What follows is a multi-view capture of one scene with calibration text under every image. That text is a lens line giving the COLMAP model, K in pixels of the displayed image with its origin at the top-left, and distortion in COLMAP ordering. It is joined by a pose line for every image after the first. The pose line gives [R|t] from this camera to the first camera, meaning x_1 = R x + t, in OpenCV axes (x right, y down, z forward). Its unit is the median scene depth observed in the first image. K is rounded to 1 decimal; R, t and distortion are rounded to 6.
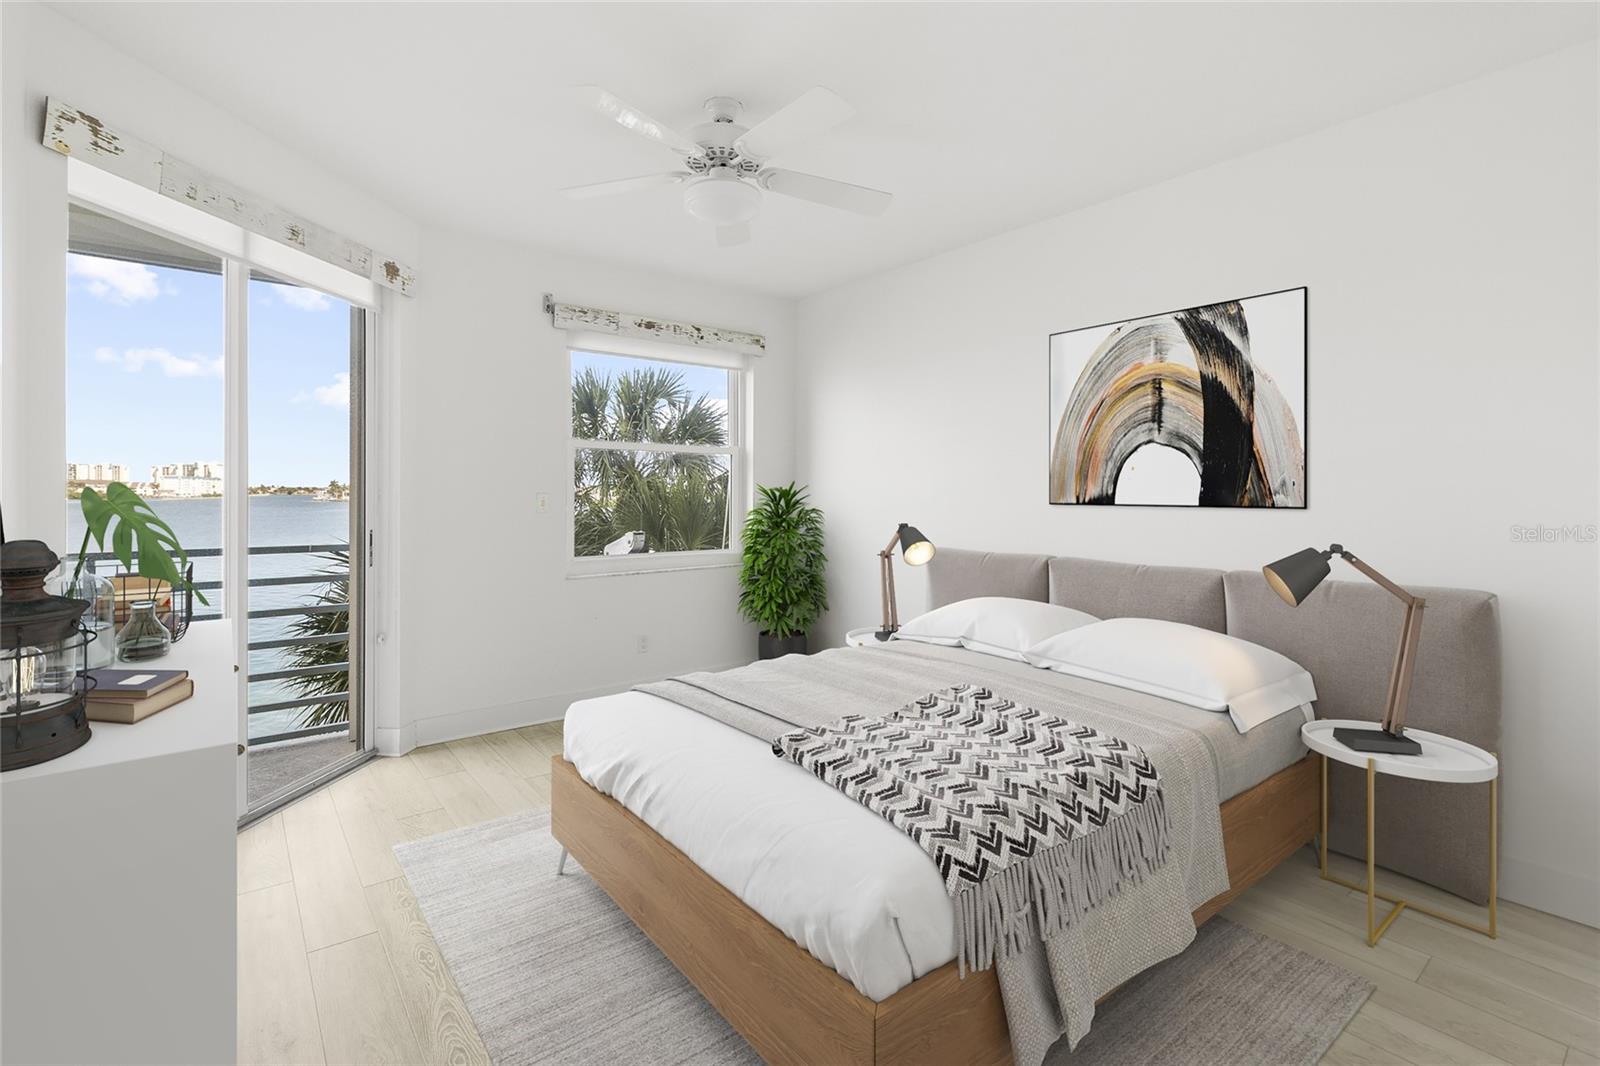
lens RADIAL K [[735.3, 0, 811.9], [0, 735.3, 487.4], [0, 0, 1]] dist [0.001386, -0.001813]
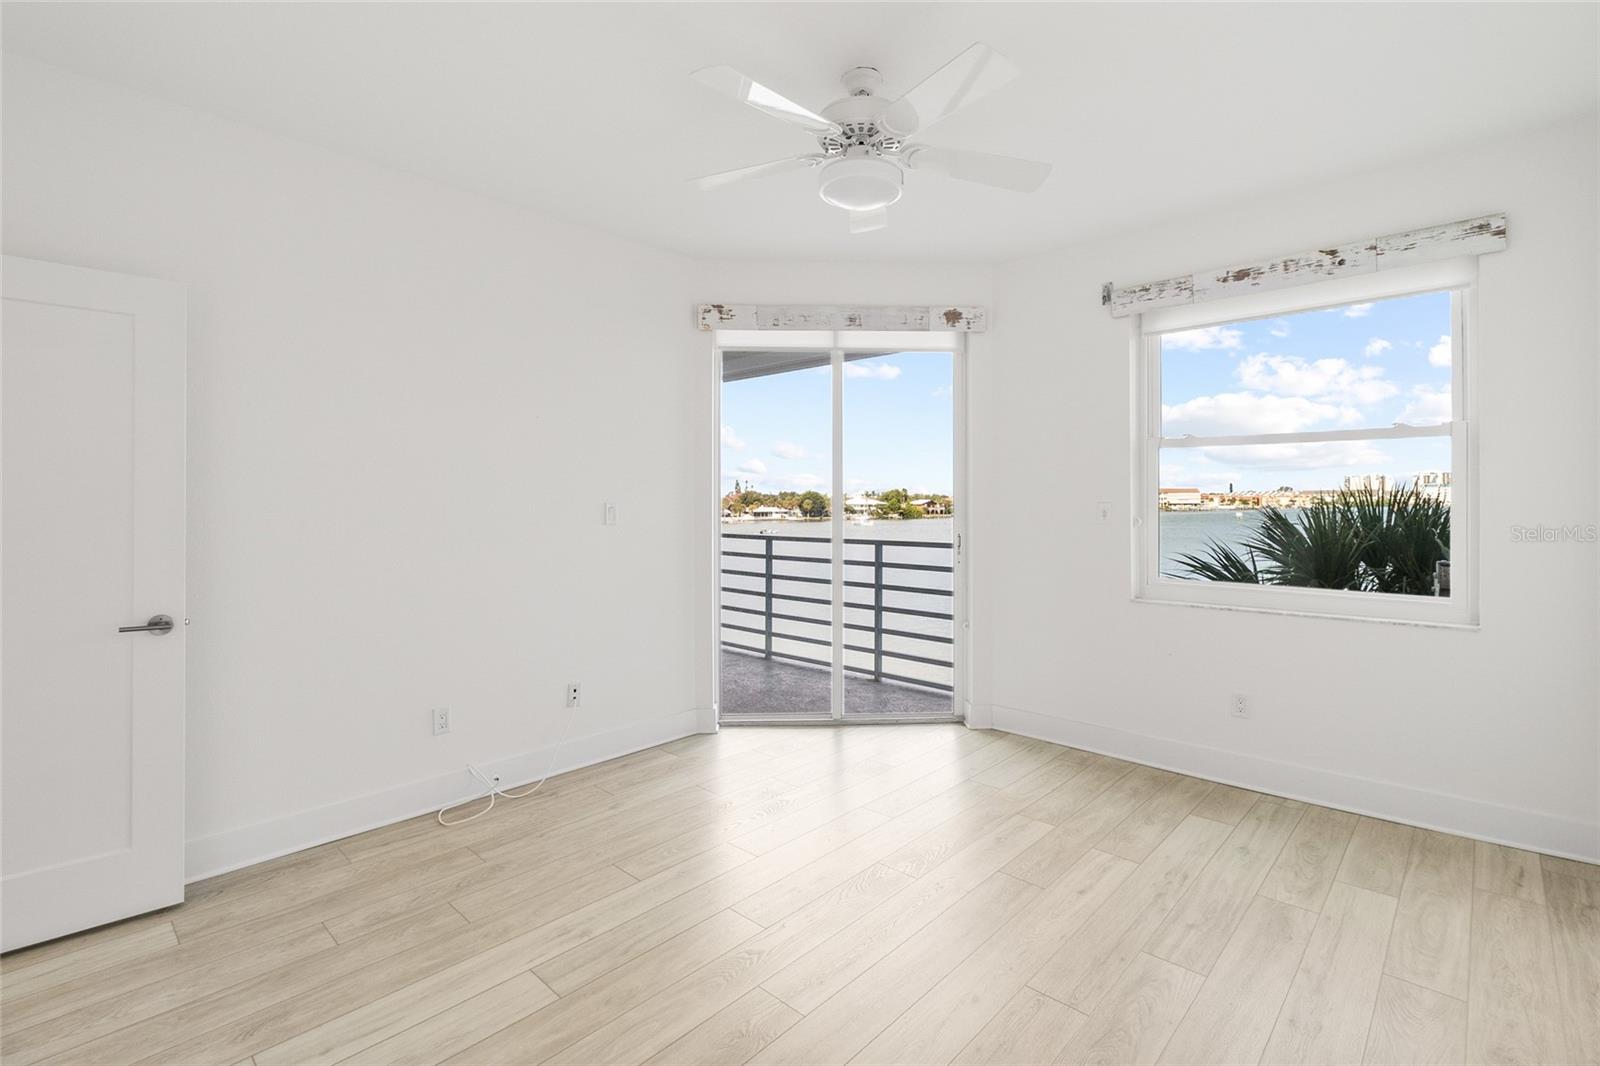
lens RADIAL K [[734.6, 0, 812.4], [0, 734.6, 504.5], [0, 0, 1]] dist [-0.001057, -0.000683]
pose [[0.147184, -0.000072, -0.989109, 0.505261], [0.012479, 0.999921, 0.001784, 0.003175], [0.989030, -0.012606, 0.147173, 0.529710]]
